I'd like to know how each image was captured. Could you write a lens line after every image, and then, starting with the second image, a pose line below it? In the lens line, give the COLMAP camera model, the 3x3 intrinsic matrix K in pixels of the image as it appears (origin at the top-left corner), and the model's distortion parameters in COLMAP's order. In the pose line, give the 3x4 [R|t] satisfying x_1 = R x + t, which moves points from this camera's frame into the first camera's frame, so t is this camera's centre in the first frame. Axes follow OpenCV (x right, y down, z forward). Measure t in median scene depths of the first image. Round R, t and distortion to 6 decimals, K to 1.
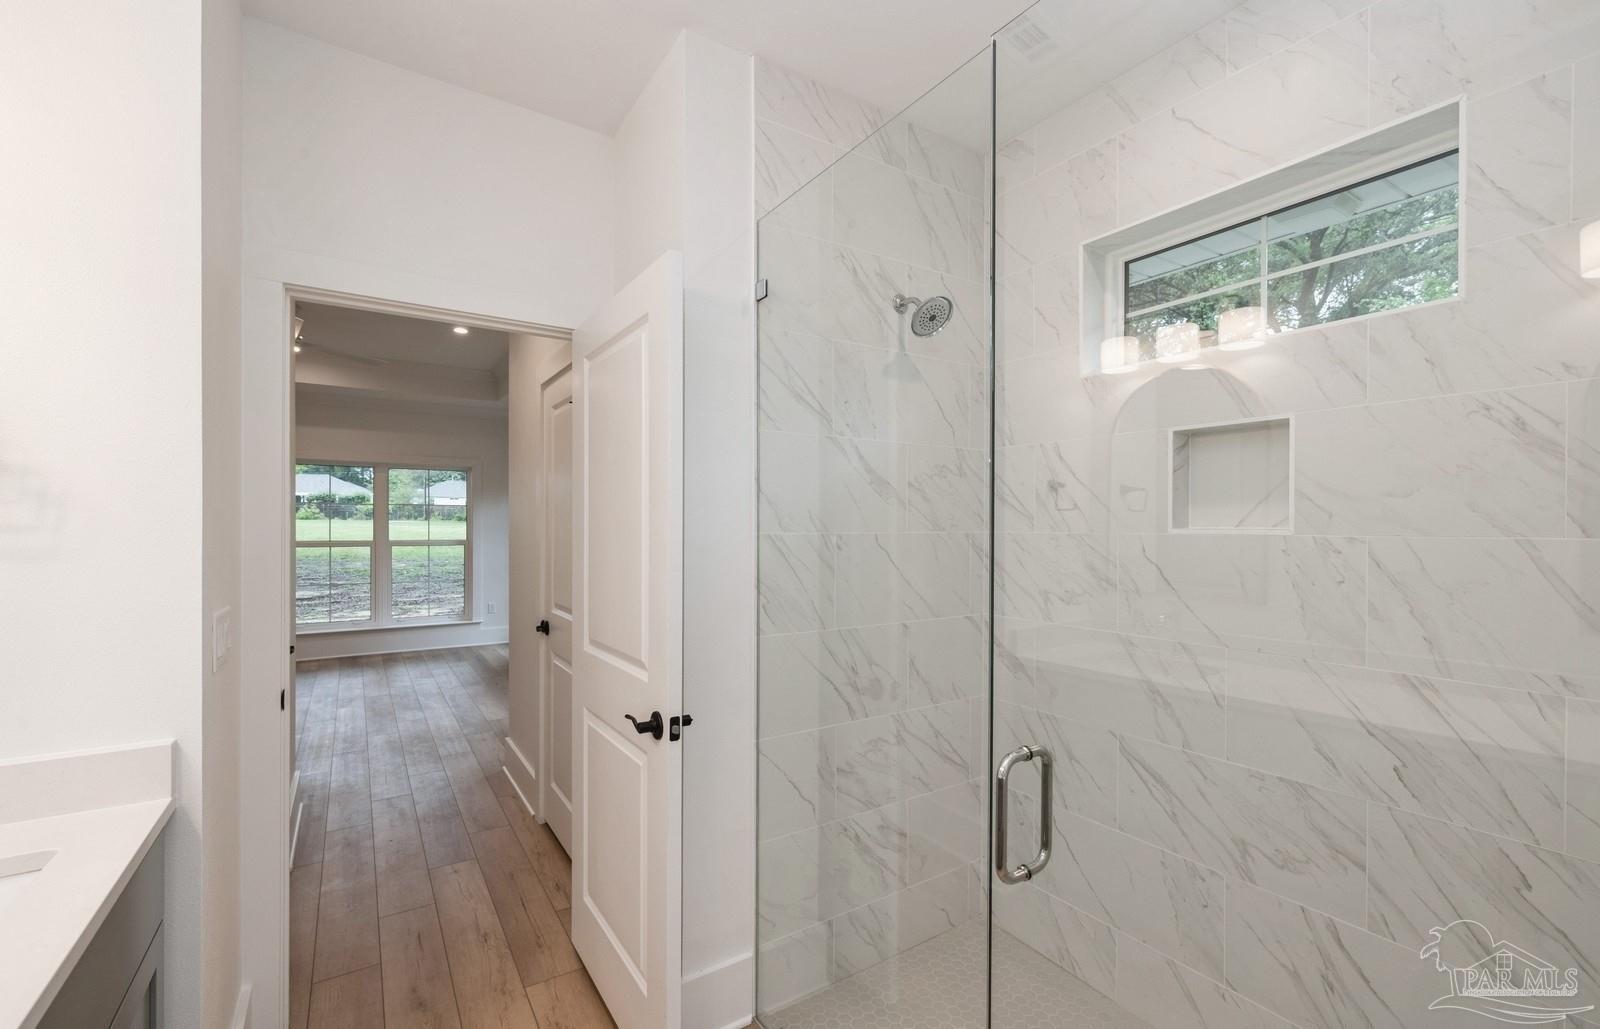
lens RADIAL K [[672.6, 0, 799.9], [0, 672.6, 528.3], [0, 0, 1]] dist [0.005601, -0.000124]
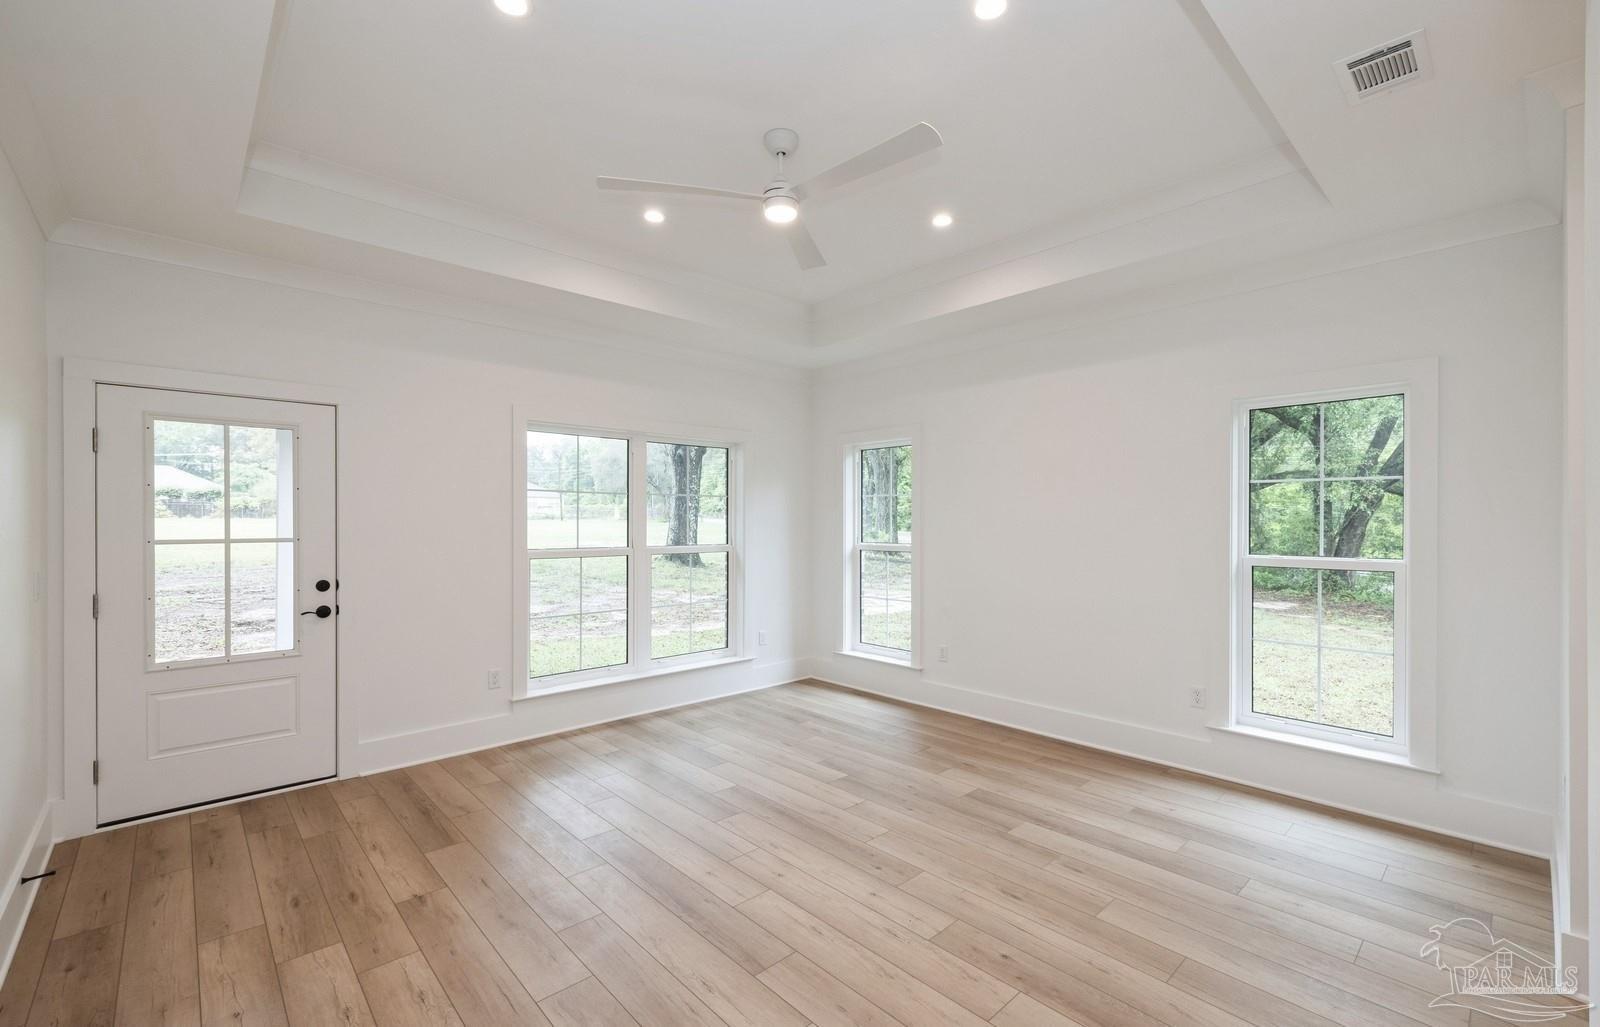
lens RADIAL K [[672.6, 0, 794.1], [0, 672.6, 514.6], [0, 0, 1]] dist [0.005601, -0.000124]
pose [[0.989221, -0.006768, 0.146274, -0.777640], [0.008513, 0.999900, -0.011307, -0.007737], [-0.146183, 0.012430, 0.989180, 0.411499]]
